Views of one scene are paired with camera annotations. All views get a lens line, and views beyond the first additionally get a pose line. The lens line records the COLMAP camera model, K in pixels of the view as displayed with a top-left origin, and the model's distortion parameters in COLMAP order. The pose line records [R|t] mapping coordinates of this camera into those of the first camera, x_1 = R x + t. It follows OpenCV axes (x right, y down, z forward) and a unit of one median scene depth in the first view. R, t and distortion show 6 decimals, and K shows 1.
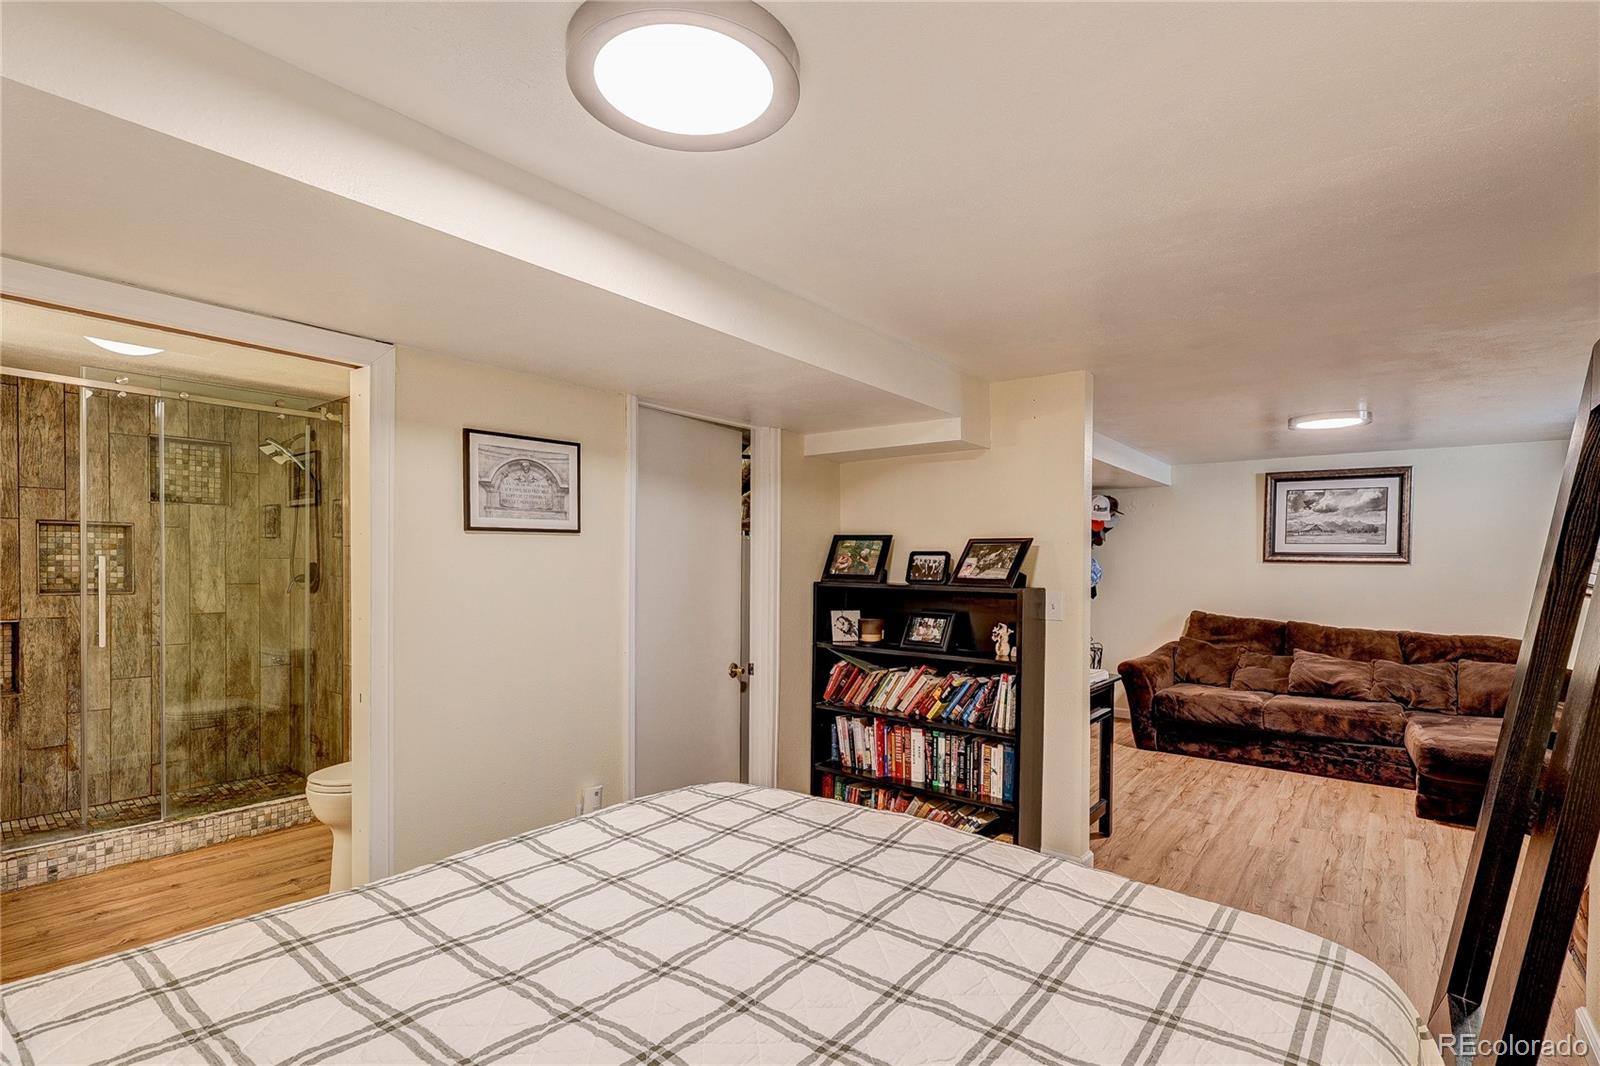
lens RADIAL K [[757.3, 0, 796.5], [0, 757.3, 575.9], [0, 0, 1]] dist [-0.004742, 0.000094]
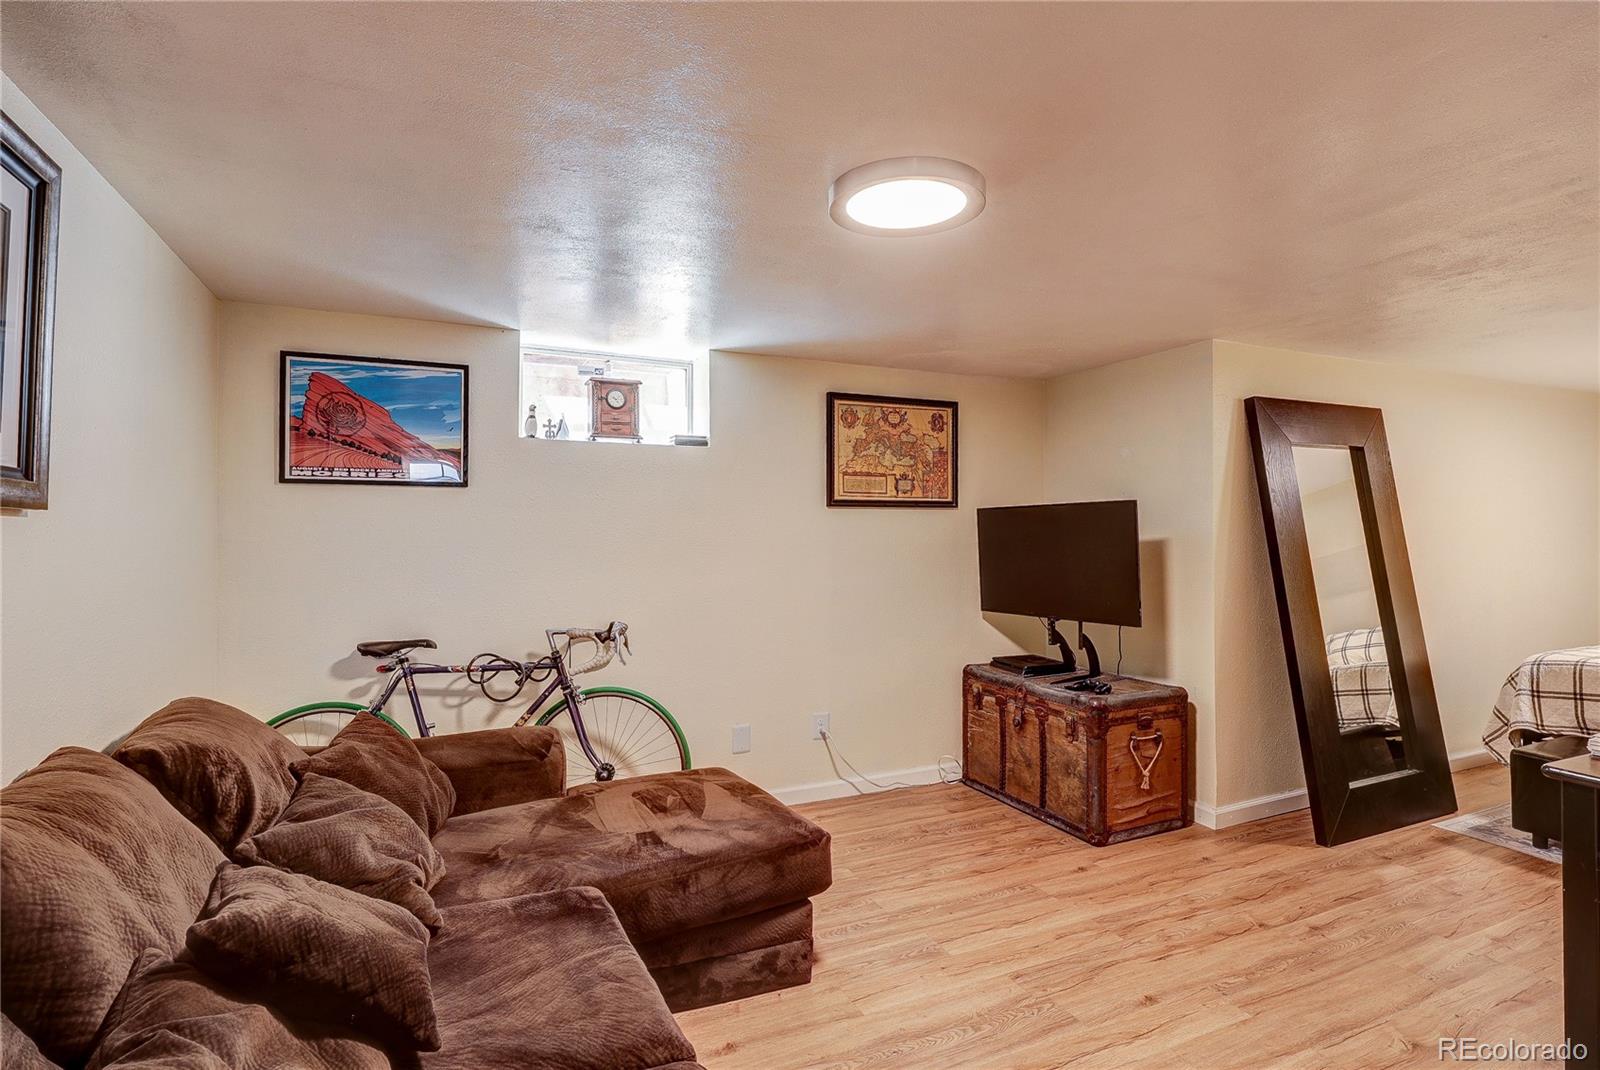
lens RADIAL K [[791.2, 0, 800.0], [0, 791.2, 535.0], [0, 0, 1]] dist [-0.002193, -0.000501]
pose [[-0.890084, -0.009398, 0.455699, 0.438477], [0.001502, 0.999722, 0.023551, -0.013453], [-0.455794, 0.021647, -0.889822, 1.158582]]
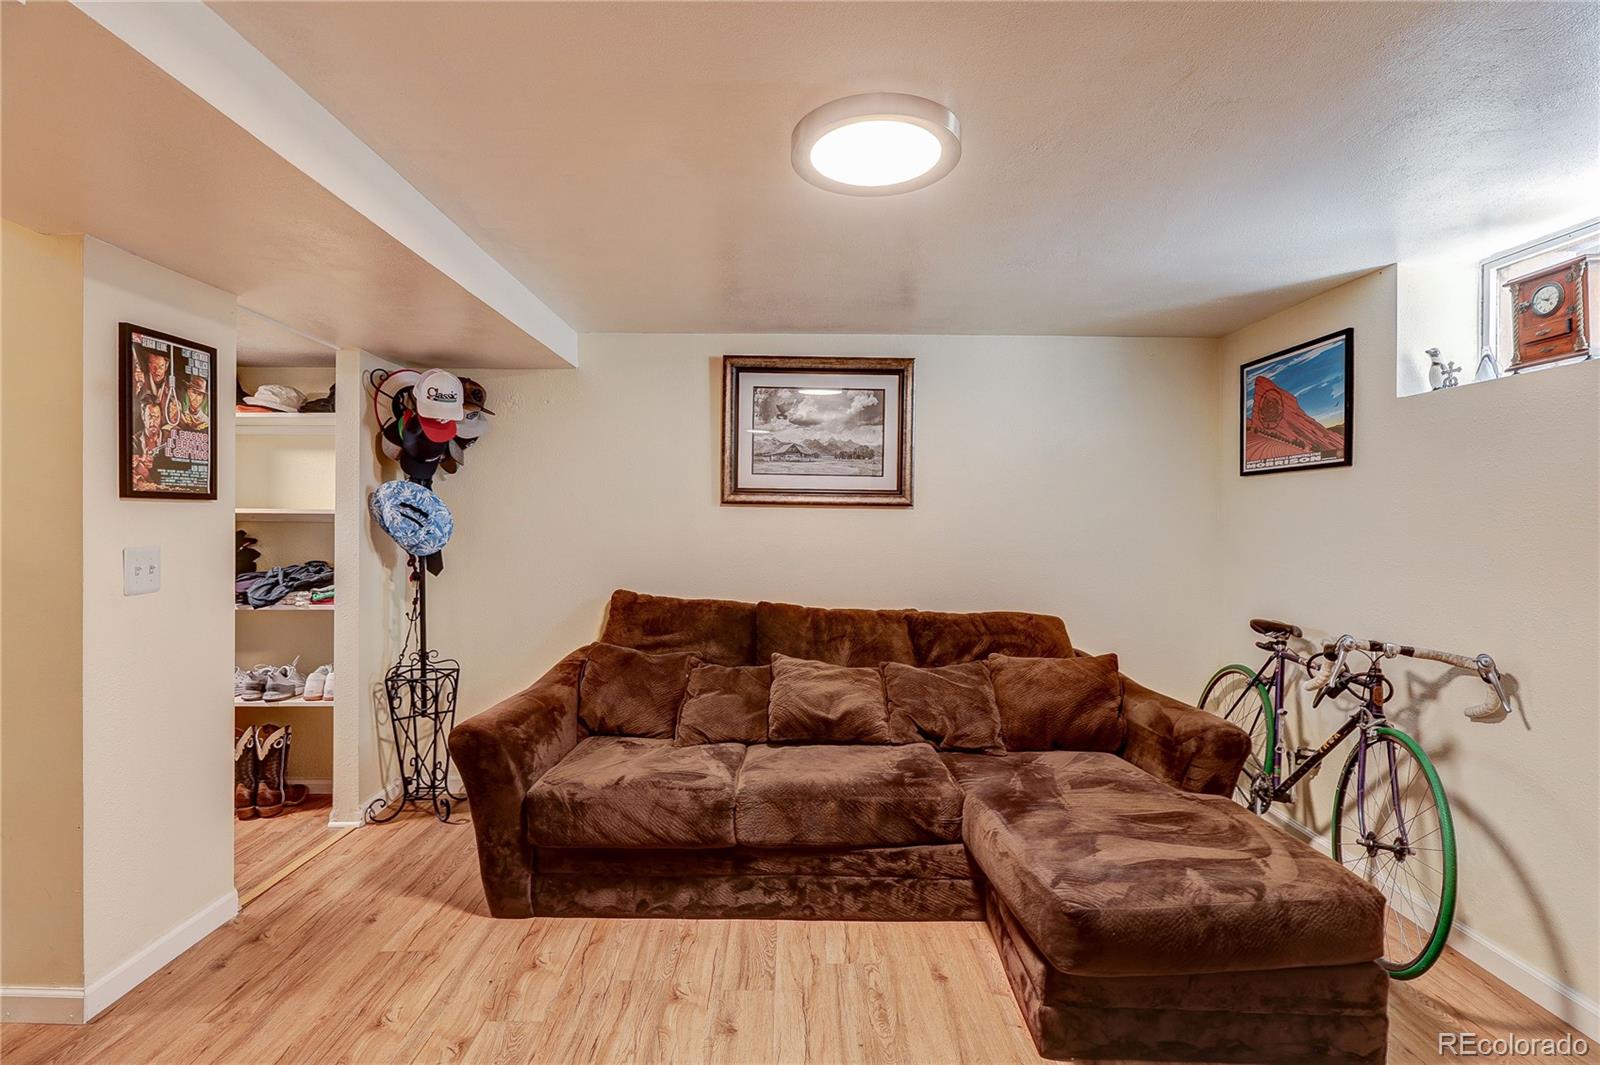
lens RADIAL K [[745.2, 0, 798.6], [0, 745.2, 522.6], [0, 0, 1]] dist [-0.000977, -0.000033]
pose [[0.776570, -0.005831, 0.630004, 0.330471], [0.013730, 0.999876, -0.007670, 0.001641], [-0.629881, 0.014606, 0.776554, 0.567605]]
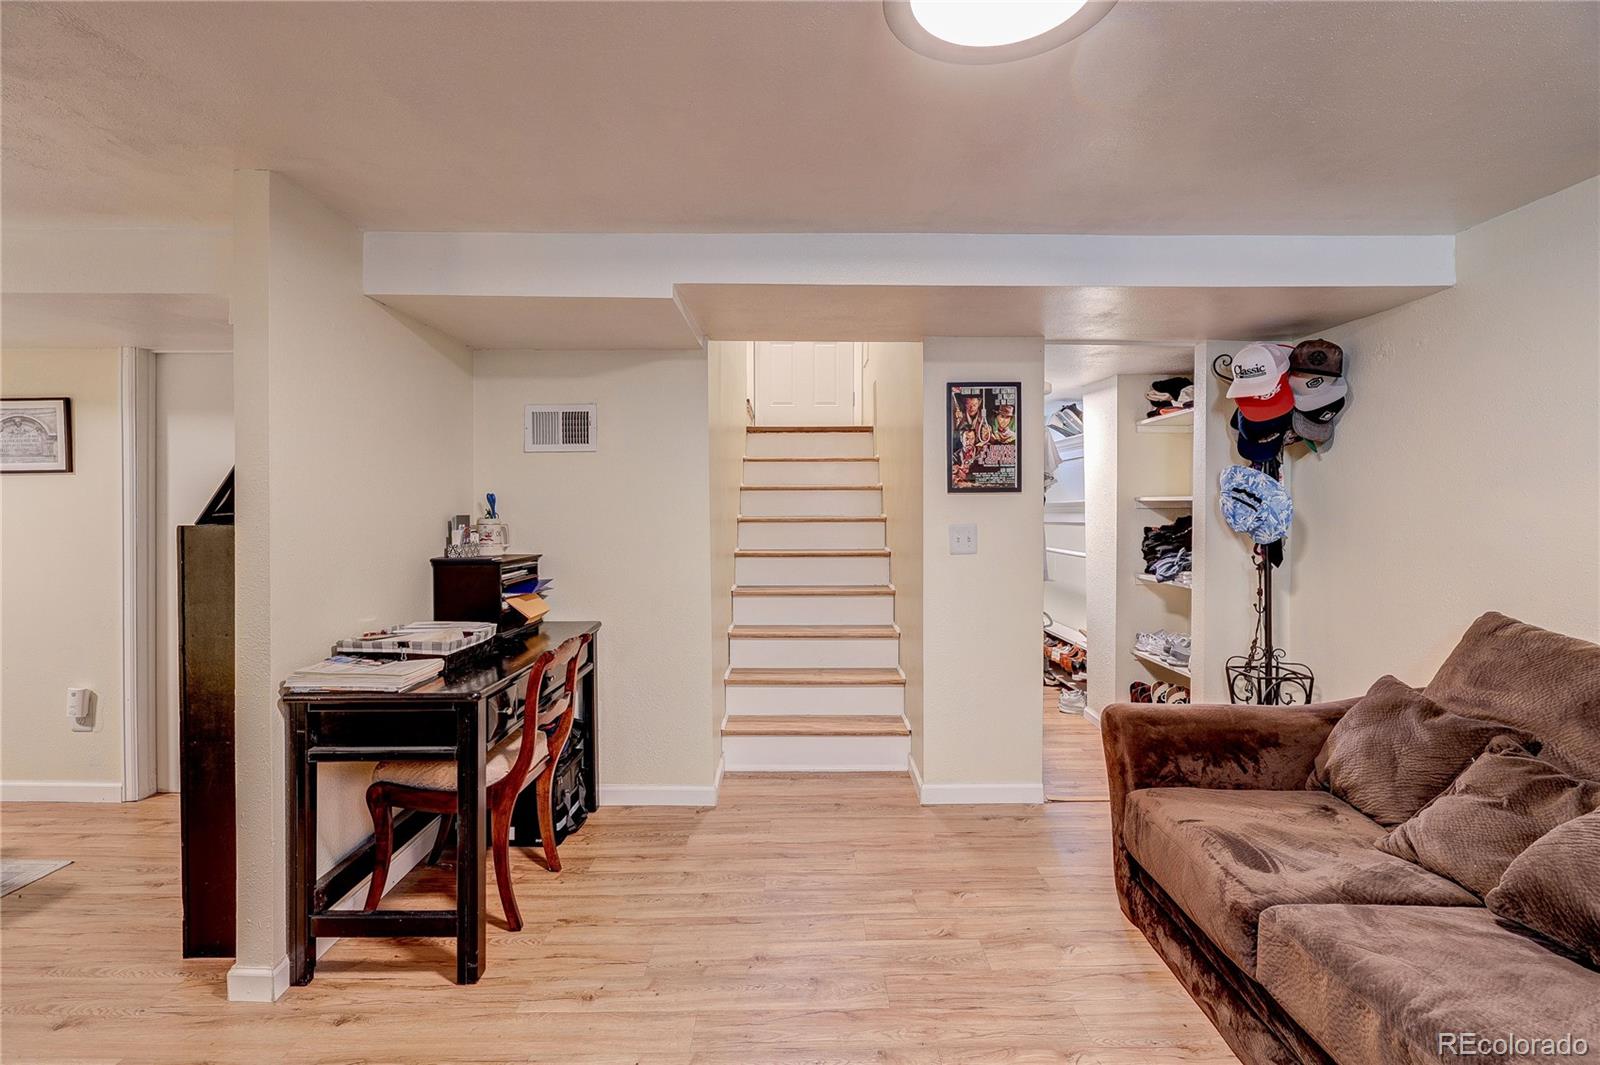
lens RADIAL K [[751.8, 0, 799.3], [0, 751.8, 513.0], [0, 0, 1]] dist [-0.002149, -0.000525]
pose [[0.626338, -0.001631, -0.779550, 0.706547], [-0.008580, 0.999923, -0.008986, 0.004379], [0.779505, 0.012317, 0.626275, 0.602549]]
